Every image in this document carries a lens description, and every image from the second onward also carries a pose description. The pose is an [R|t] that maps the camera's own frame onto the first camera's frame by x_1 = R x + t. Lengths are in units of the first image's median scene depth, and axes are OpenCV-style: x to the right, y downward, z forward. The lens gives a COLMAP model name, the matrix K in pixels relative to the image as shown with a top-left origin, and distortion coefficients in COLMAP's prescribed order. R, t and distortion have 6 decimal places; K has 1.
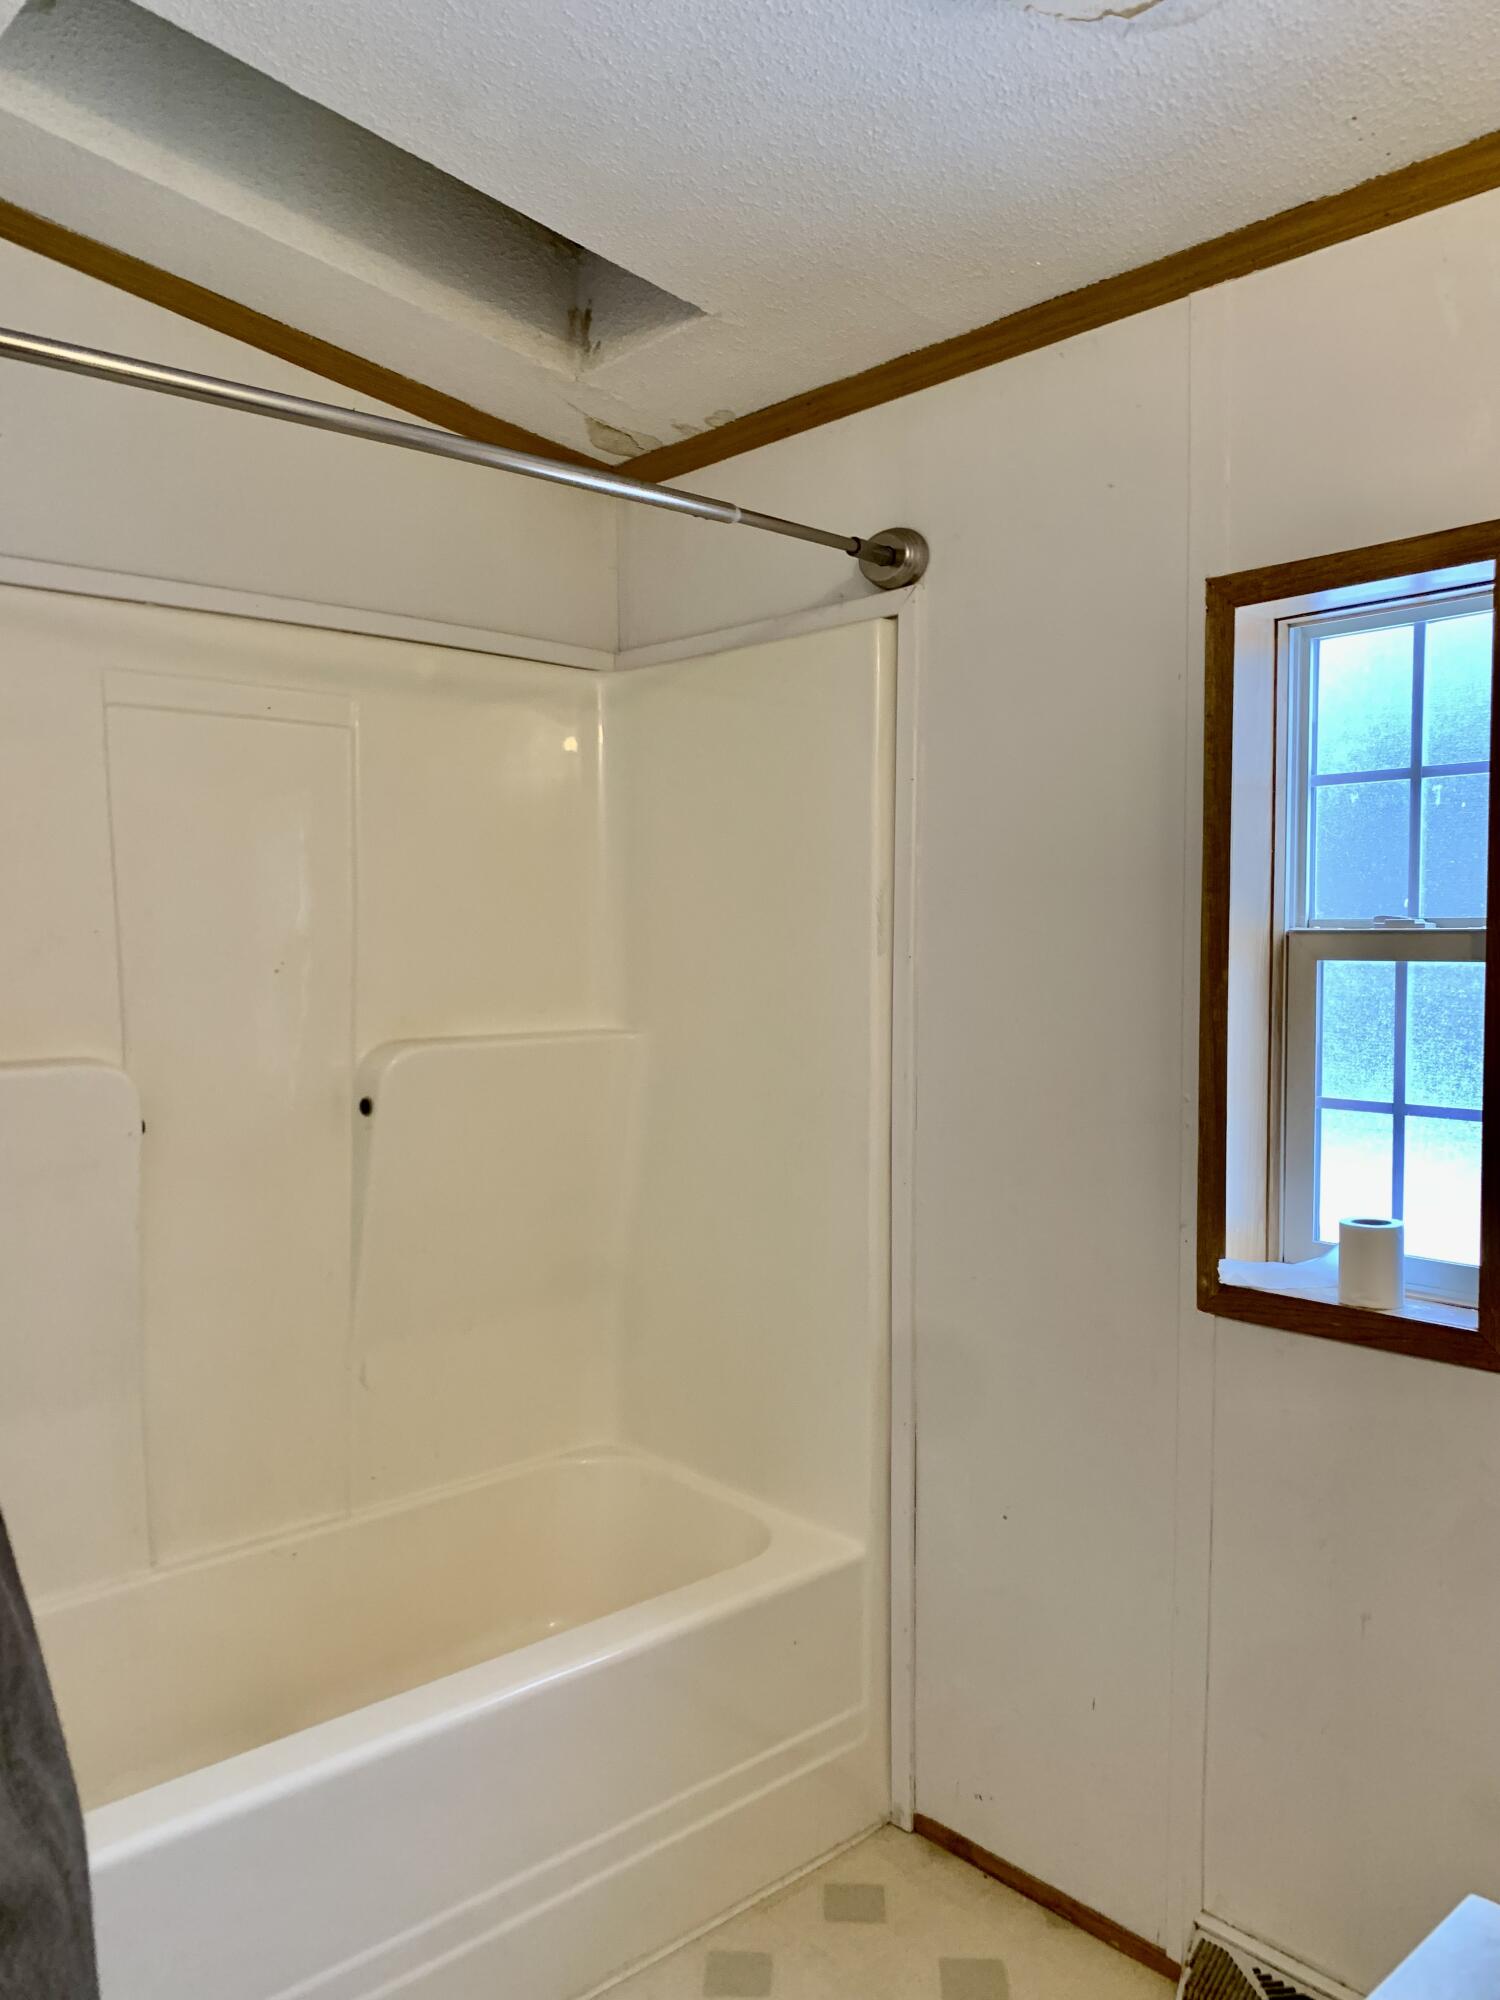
lens RADIAL K [[1545.3, 0, 750.0], [0, 1545.3, 1000.0], [0, 0, 1]] dist [0.062909, -0.075544]
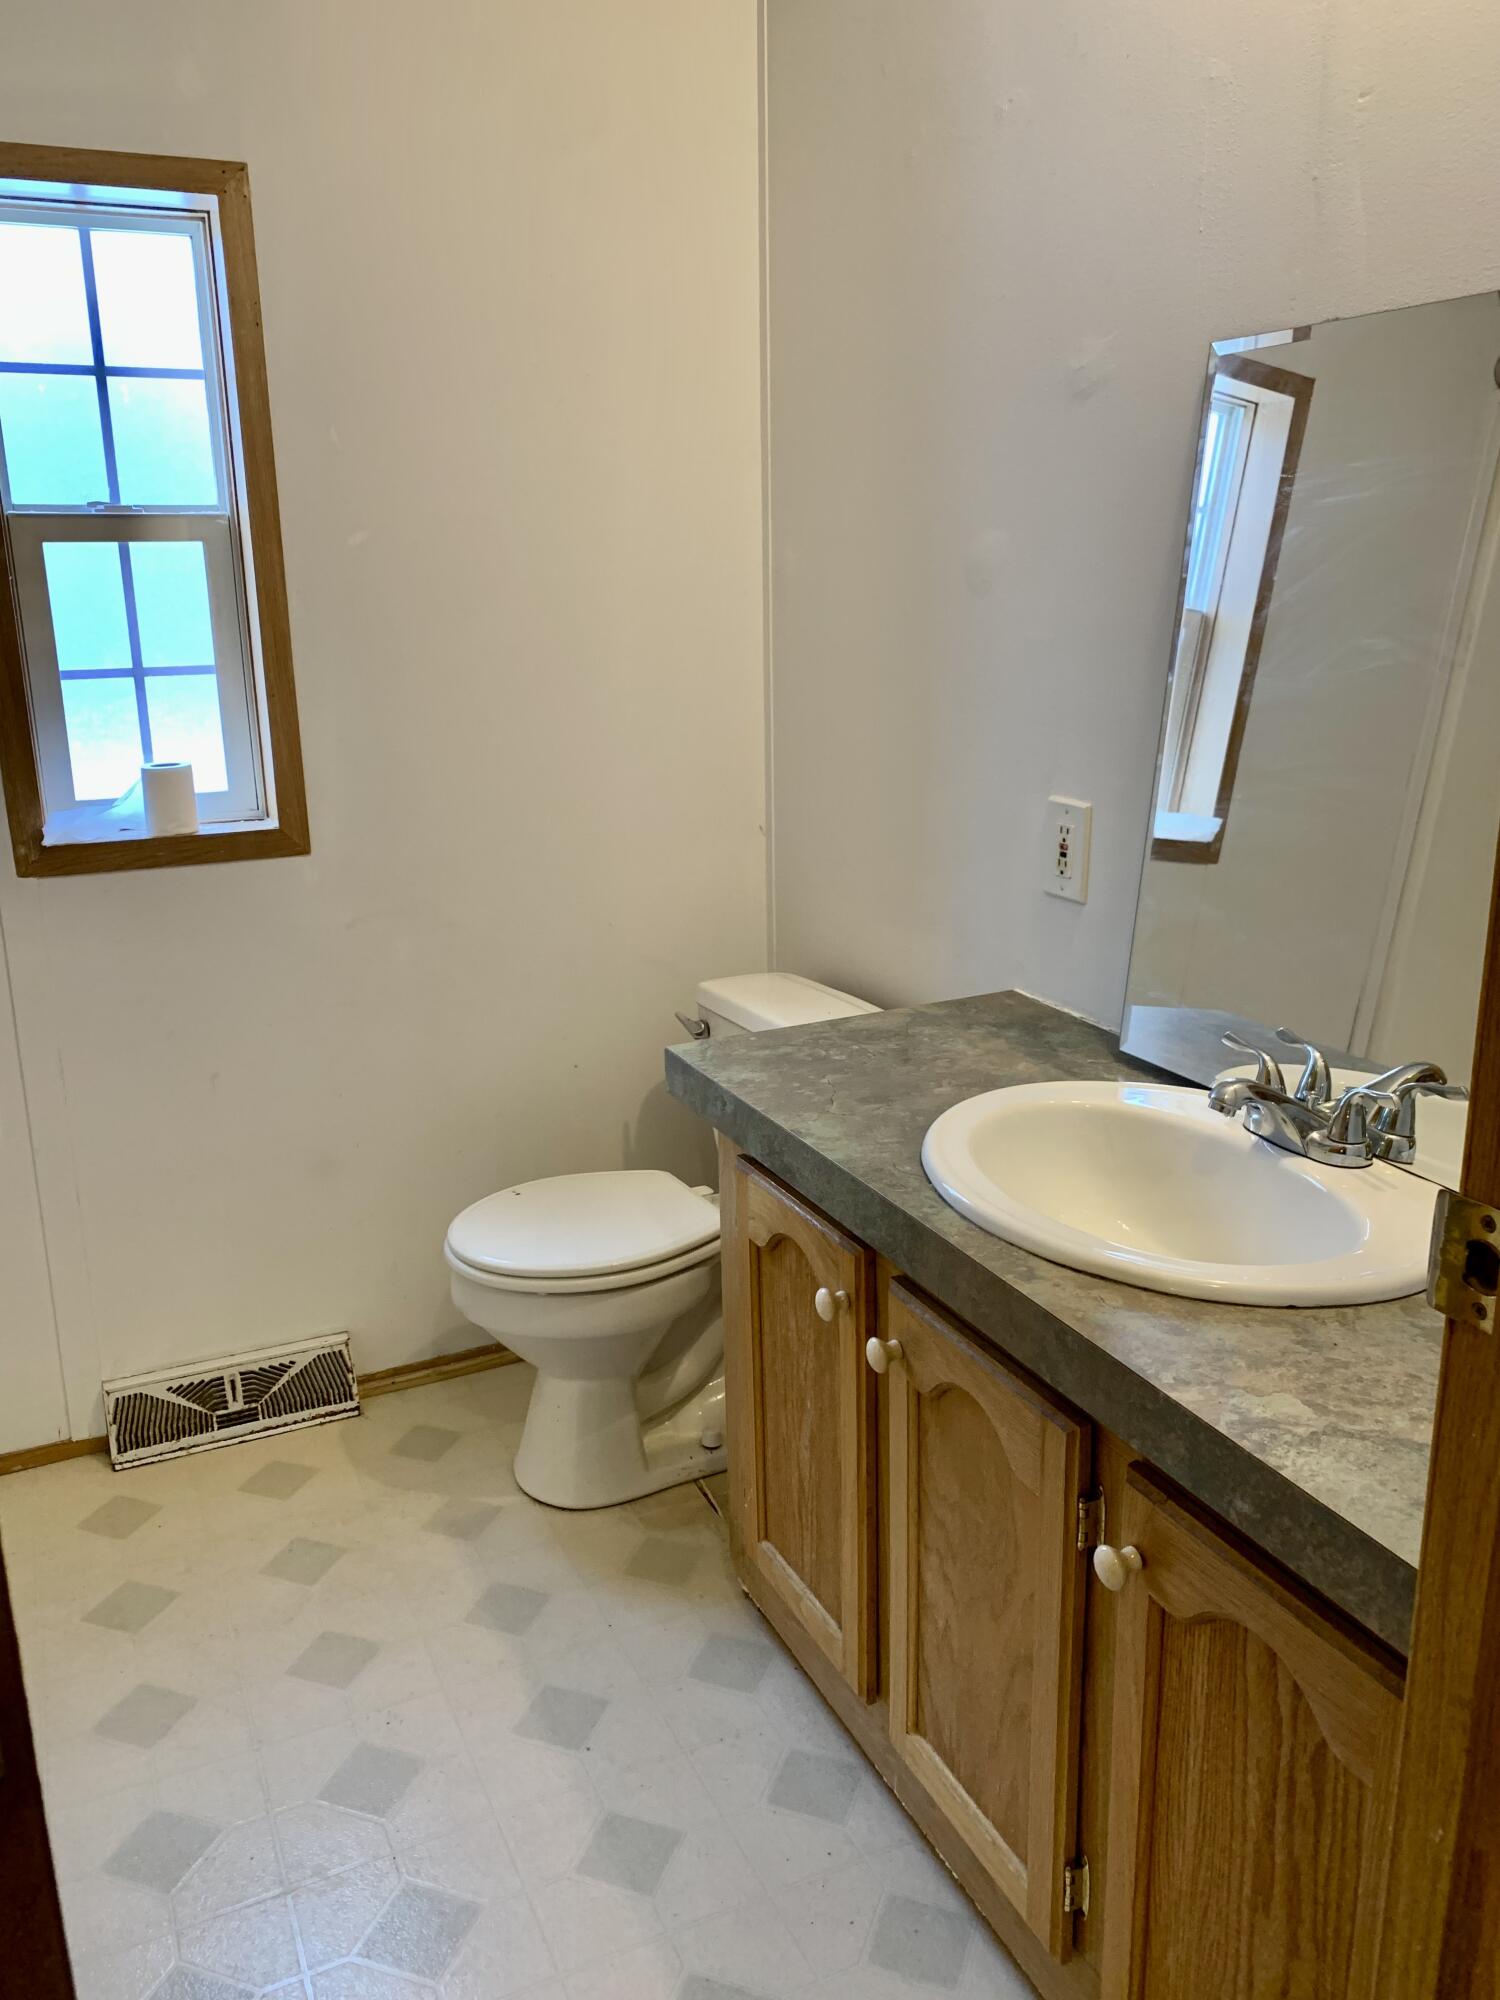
lens RADIAL K [[1545.3, 0, 750.0], [0, 1545.3, 1000.0], [0, 0, 1]] dist [0.062909, -0.075544]
pose [[0.303014, -0.252067, 0.919046, -0.596952], [0.065930, 0.967619, 0.243652, 0.052503], [-0.950703, -0.013238, 0.309821, 0.185763]]
